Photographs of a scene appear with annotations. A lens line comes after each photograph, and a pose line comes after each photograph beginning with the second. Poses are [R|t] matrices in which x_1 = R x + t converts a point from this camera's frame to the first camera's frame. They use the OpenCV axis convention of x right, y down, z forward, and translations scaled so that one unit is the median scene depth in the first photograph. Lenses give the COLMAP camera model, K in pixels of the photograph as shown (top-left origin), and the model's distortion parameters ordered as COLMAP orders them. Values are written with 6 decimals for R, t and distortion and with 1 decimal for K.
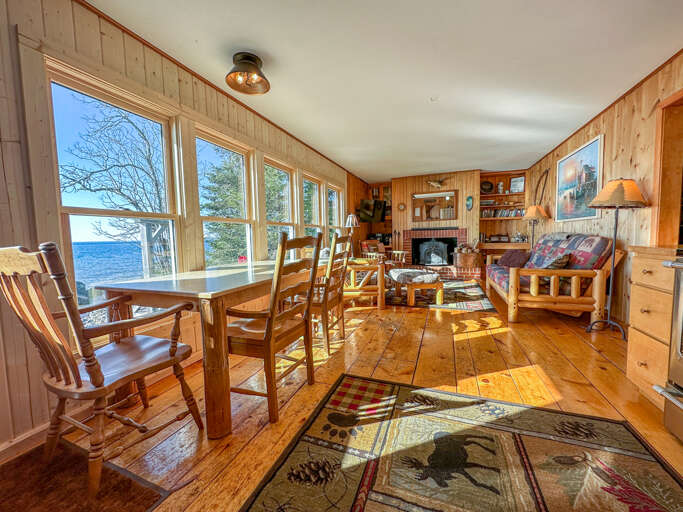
lens RADIAL K [[275.8, 0, 341.5], [0, 275.8, 256.0], [0, 0, 1]] dist [0.000268, 0.000006]
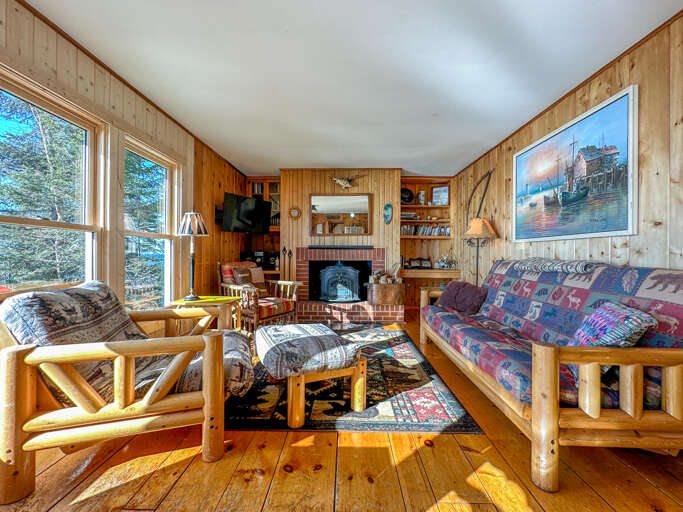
lens RADIAL K [[275.8, 0, 341.5], [0, 275.8, 256.0], [0, 0, 1]] dist [0.000268, 0.000006]
pose [[0.940527, 0.027832, 0.338576, 0.110853], [-0.003397, 0.997359, -0.072549, -0.029014], [-0.339701, 0.067084, 0.938138, 0.375790]]
